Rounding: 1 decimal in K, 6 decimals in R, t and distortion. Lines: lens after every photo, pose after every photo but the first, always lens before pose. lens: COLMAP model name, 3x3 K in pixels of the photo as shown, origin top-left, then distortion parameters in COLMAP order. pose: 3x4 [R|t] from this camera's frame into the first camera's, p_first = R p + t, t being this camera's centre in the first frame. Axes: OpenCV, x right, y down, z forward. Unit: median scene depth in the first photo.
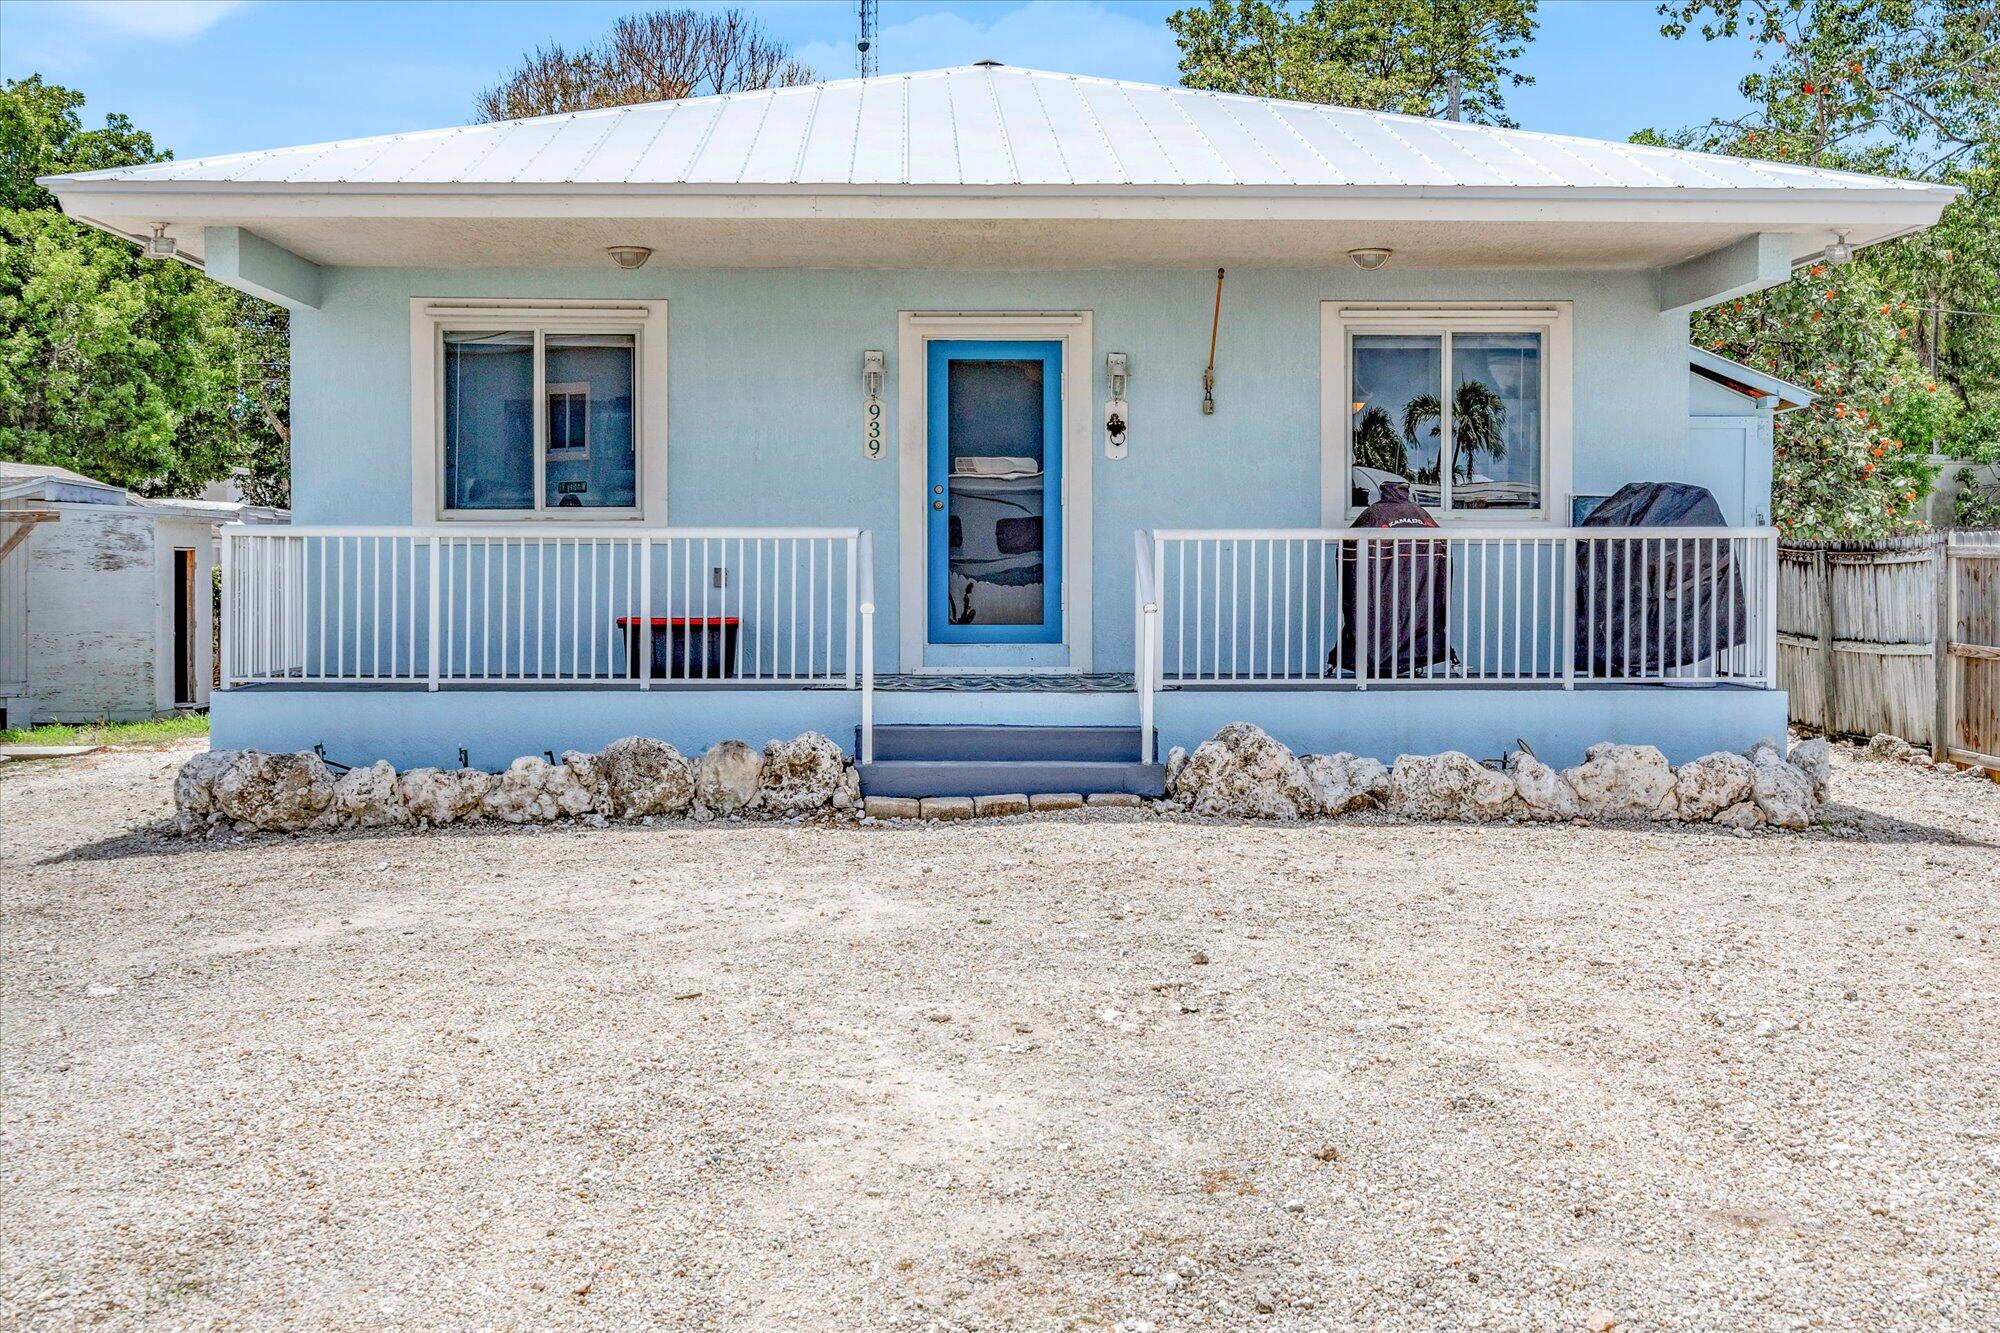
lens RADIAL K [[2574.9, 0, 819.5], [0, 2574.9, 611.5], [0, 0, 1]] dist [-0.018938, -0.026262]
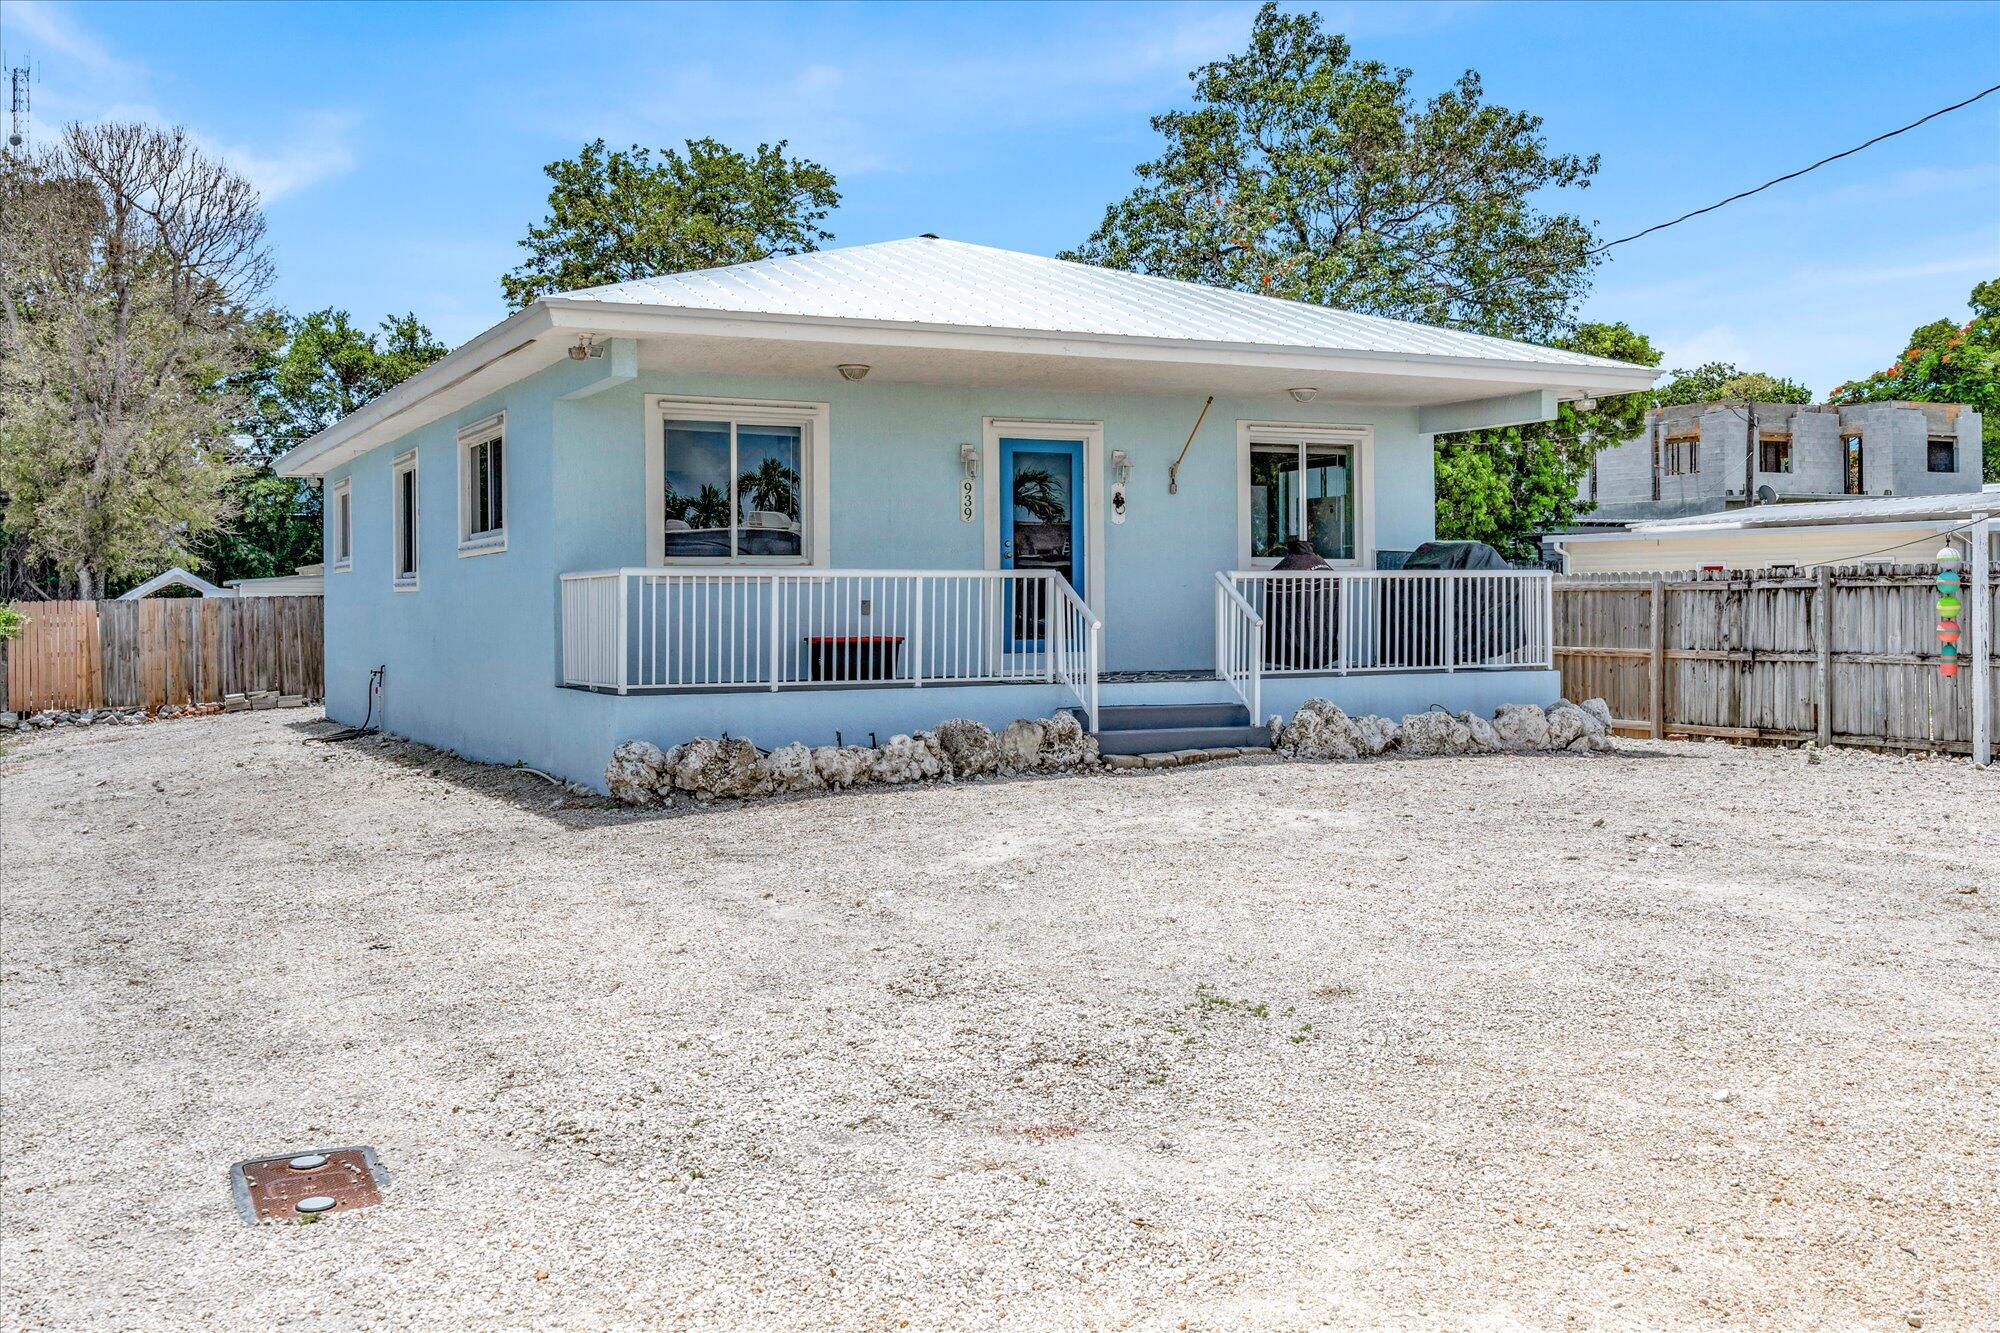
lens RADIAL K [[2042.8, 0, 1004.4], [0, 2042.8, 661.9], [0, 0, 1]] dist [-0.011331, 0.006553]
pose [[0.900118, -0.019541, 0.435208, -0.535631], [0.013956, 0.999774, 0.016024, -0.000183], [-0.435423, -0.008350, 0.900187, -0.018315]]
